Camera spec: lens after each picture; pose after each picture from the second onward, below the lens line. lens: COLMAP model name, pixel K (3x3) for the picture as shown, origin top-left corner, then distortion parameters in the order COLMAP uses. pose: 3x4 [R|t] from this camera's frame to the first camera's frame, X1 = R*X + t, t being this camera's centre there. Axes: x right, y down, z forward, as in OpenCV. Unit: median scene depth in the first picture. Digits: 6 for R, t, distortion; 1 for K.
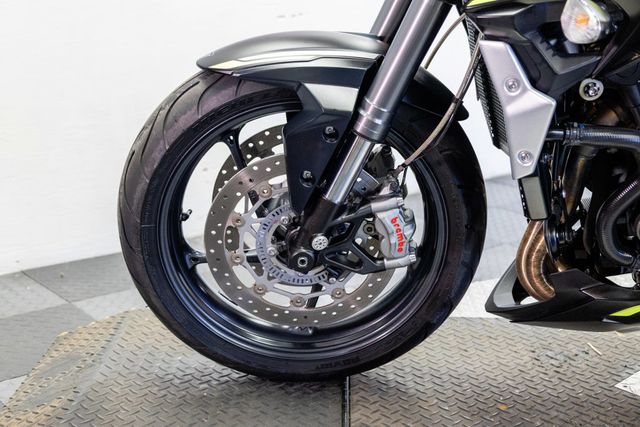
lens RADIAL K [[920.6, 0, 324.2], [0, 920.6, 215.0], [0, 0, 1]] dist [-0.004253, 0.049403]
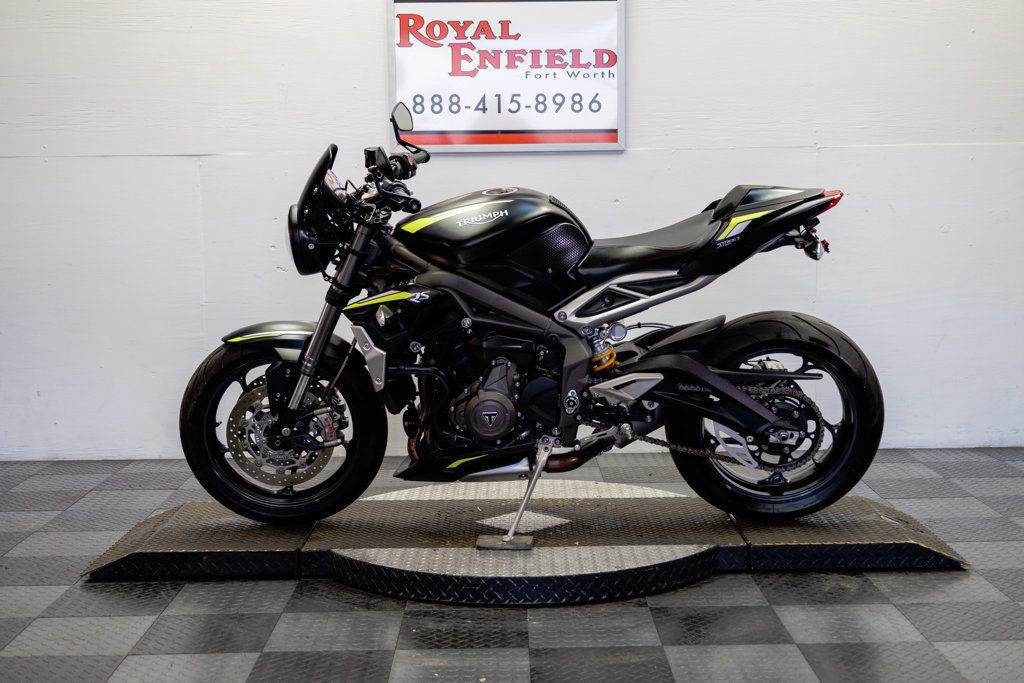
lens RADIAL K [[1464.8, 0, 508.5], [0, 1464.8, 338.6], [0, 0, 1]] dist [0.006462, -0.073250]
pose [[0.999475, -0.032025, 0.004822, 0.432316], [0.032385, 0.987222, -0.156028, 0.317954], [0.000236, 0.156103, 0.987741, -1.955128]]
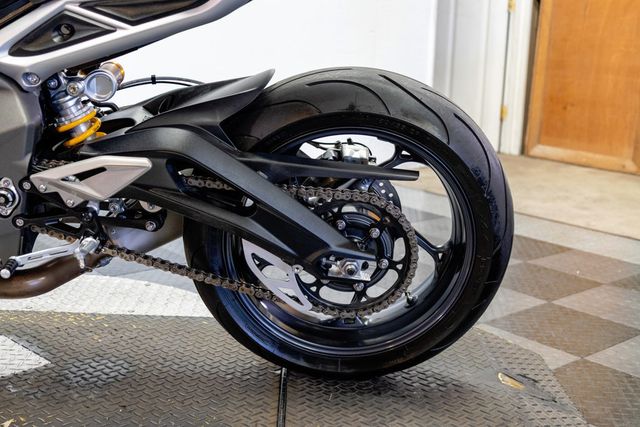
lens RADIAL K [[920.6, 0, 324.2], [0, 920.6, 215.0], [0, 0, 1]] dist [-0.004253, 0.049403]
pose [[0.999235, 0.016999, 0.035214, 0.911265], [-0.015468, 0.998942, -0.043299, 0.058051], [-0.035913, 0.042721, 0.998441, -0.198831]]
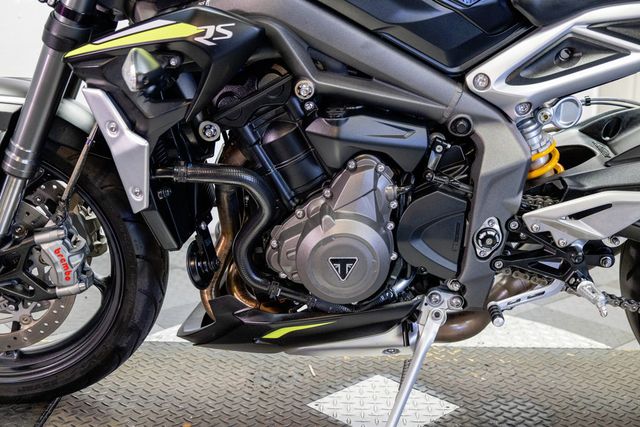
lens RADIAL K [[920.6, 0, 324.2], [0, 920.6, 215.0], [0, 0, 1]] dist [-0.004253, 0.049403]
pose [[0.999870, -0.007219, 0.014442, 0.371219], [0.007747, 0.999290, -0.036864, 0.005451], [-0.014165, 0.036971, 0.999216, -0.092144]]
